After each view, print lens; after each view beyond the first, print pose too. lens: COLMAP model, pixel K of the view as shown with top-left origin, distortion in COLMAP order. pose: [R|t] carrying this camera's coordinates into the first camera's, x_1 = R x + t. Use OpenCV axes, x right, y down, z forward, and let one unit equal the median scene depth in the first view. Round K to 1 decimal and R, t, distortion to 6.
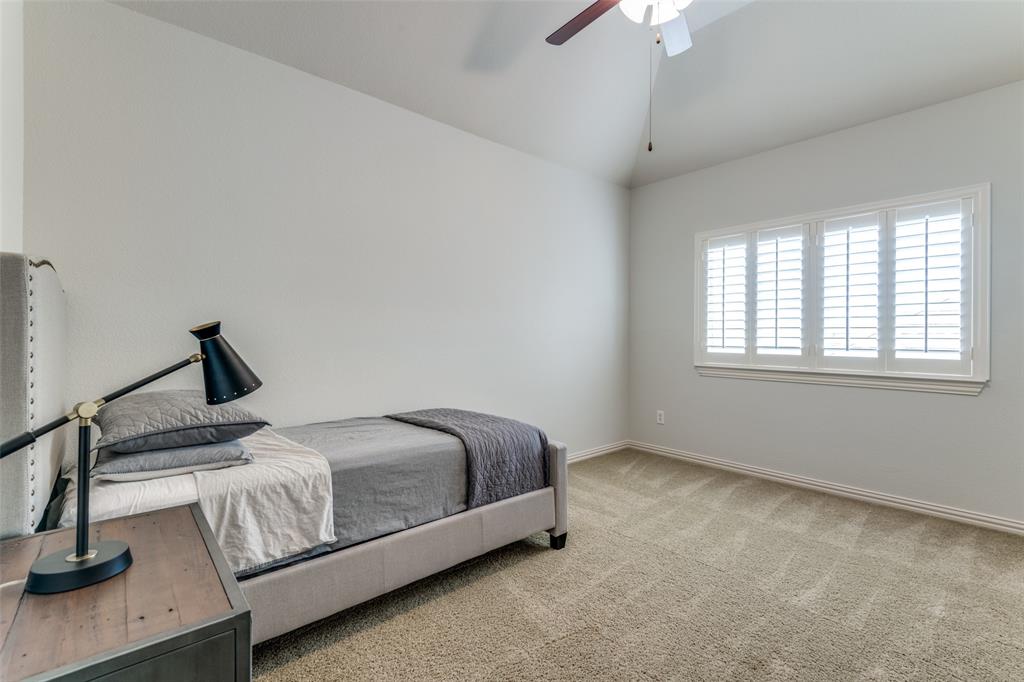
lens RADIAL K [[461.1, 0, 517.7], [0, 461.1, 336.8], [0, 0, 1]] dist [0.019408, -0.005811]
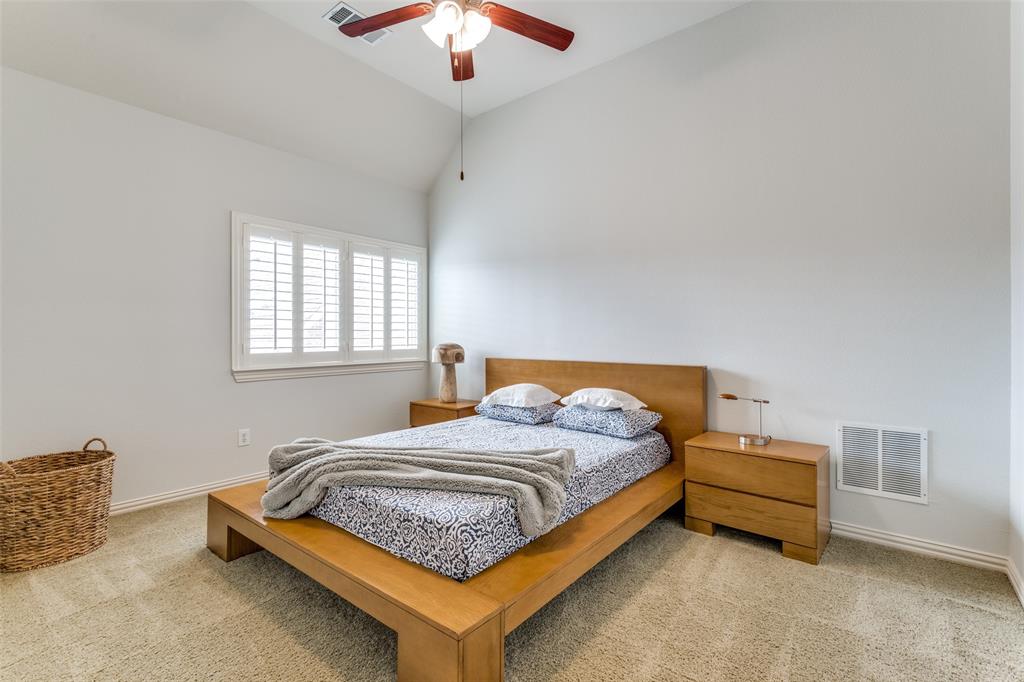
lens RADIAL K [[461.1, 0, 519.9], [0, 461.1, 340.3], [0, 0, 1]] dist [0.019408, -0.005811]
pose [[-0.170284, -0.011723, 0.985325, -0.581554], [-0.006364, 0.999921, 0.010797, -0.005869], [-0.985375, -0.004432, -0.170345, 0.694426]]
